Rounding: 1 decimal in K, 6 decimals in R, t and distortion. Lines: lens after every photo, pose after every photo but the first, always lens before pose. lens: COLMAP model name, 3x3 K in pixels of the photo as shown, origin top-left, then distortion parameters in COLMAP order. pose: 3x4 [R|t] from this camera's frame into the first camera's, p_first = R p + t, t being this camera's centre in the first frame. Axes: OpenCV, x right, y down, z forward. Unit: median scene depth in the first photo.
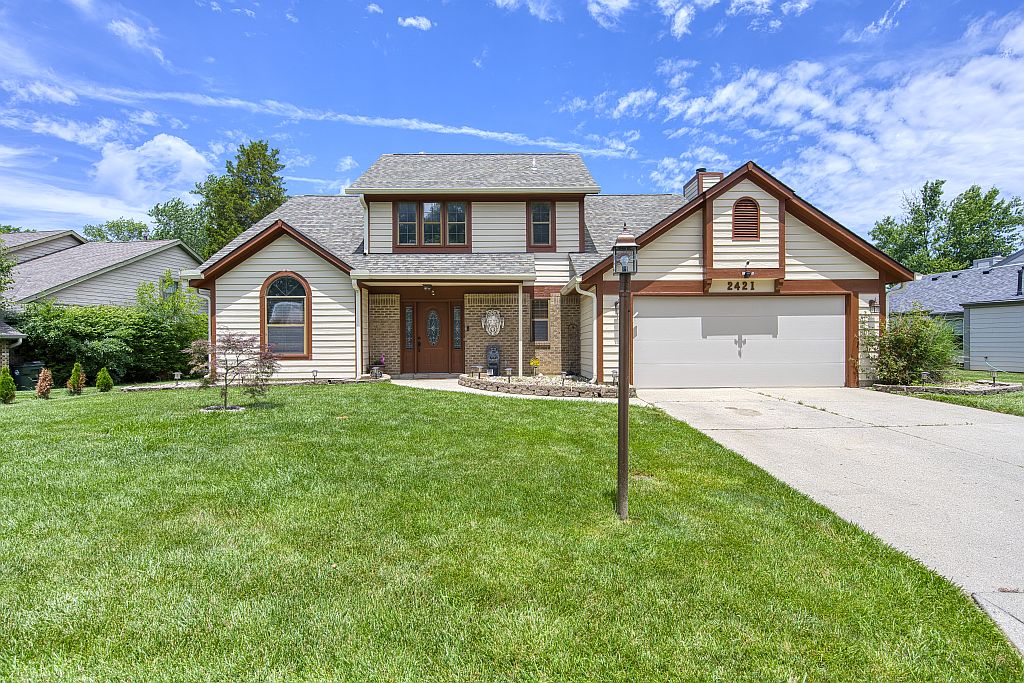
lens RADIAL K [[521.4, 0, 512.0], [0, 521.4, 341.5], [0, 0, 1]] dist [0.000471, -0.000004]
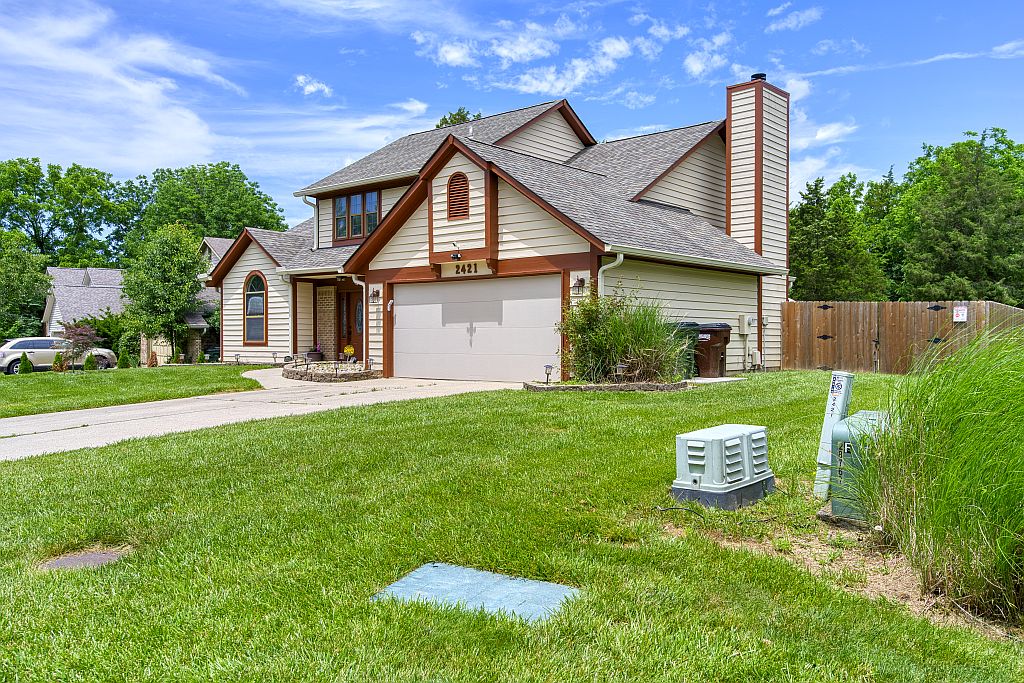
lens RADIAL K [[785.9, 0, 512.0], [0, 785.9, 341.5], [0, 0, 1]] dist [0.074409, 0.000389]
pose [[0.773803, 0.007874, -0.633377, 1.141817], [-0.000014, 0.999923, 0.012413, 0.002873], [0.633426, -0.009597, 0.773744, -0.013001]]
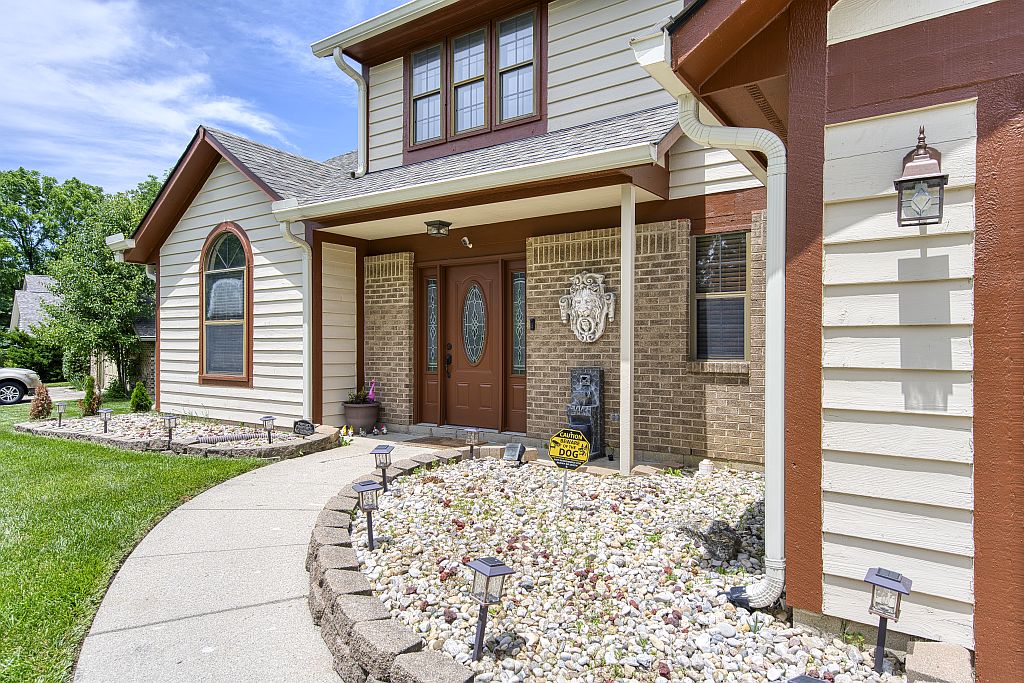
lens RADIAL K [[608.1, 0, 512.0], [0, 608.1, 341.5], [0, 0, 1]] dist [0.029464, 0.000244]
pose [[0.829623, 0.004153, -0.558309, 0.170306], [-0.003058, 0.999991, 0.002894, -0.013667], [0.558316, -0.000694, 0.829628, 0.638456]]
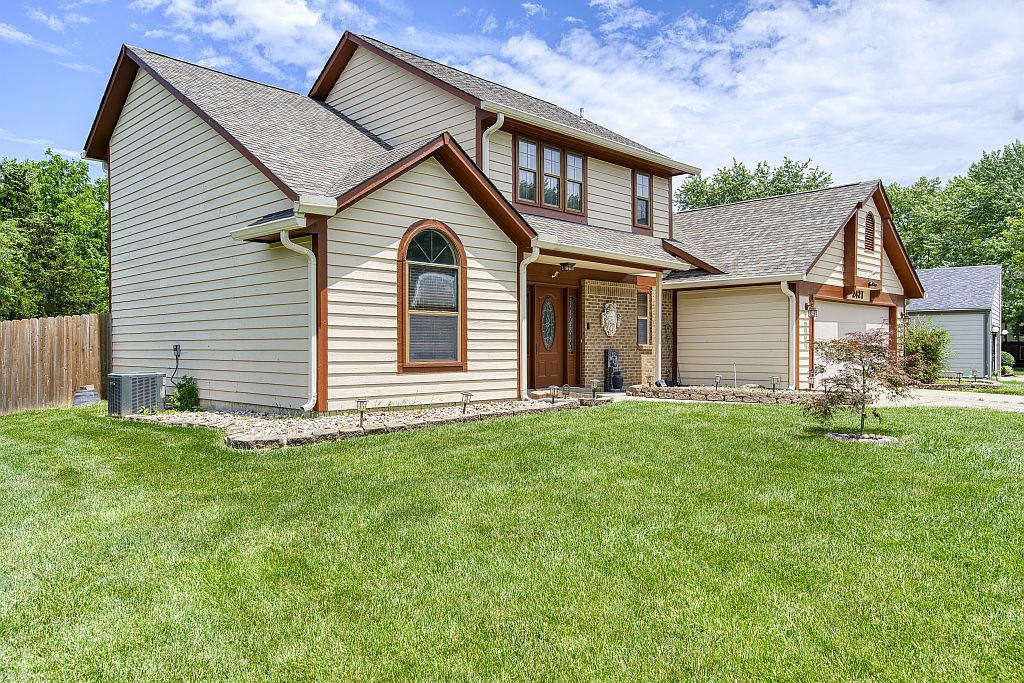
lens RADIAL K [[739.9, 0, 494.3], [0, 739.9, 351.9], [0, 0, 1]] dist [0.004806, 0.000318]
pose [[0.715584, 0.002505, 0.698522, -0.966203], [-0.006334, 0.999976, 0.002902, 0.009954], [-0.698498, -0.006501, 0.715582, 0.358181]]
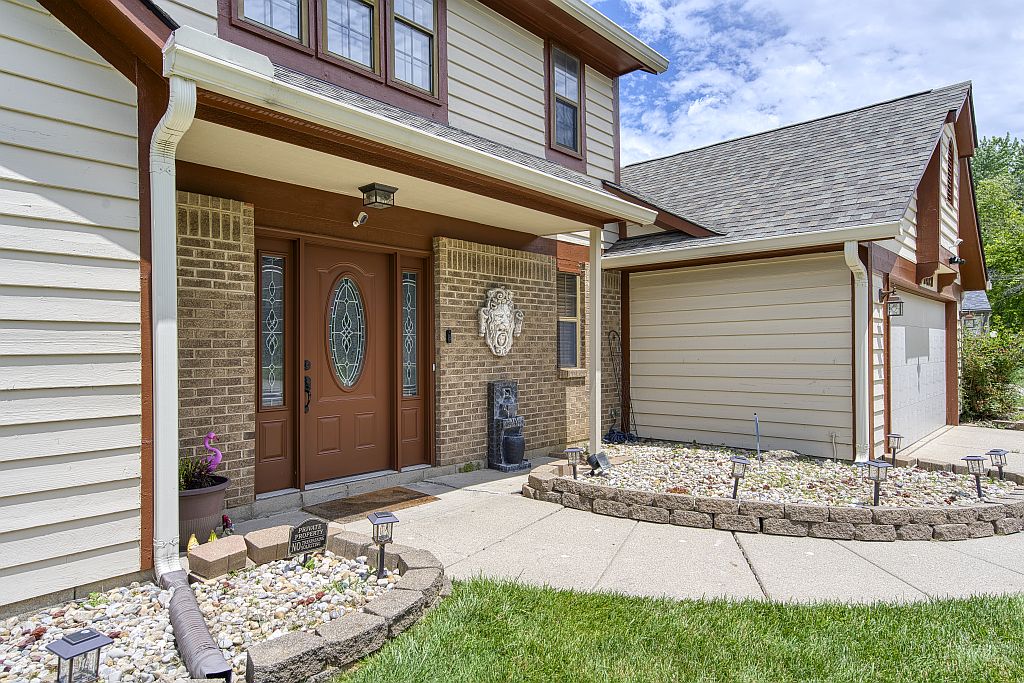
lens RADIAL K [[608.1, 0, 512.0], [0, 608.1, 341.5], [0, 0, 1]] dist [0.029464, 0.000244]
pose [[0.667819, 0.010795, 0.744245, -0.382115], [-0.001078, 0.999908, -0.013536, -0.016644], [-0.744323, 0.008237, 0.667769, 0.731179]]
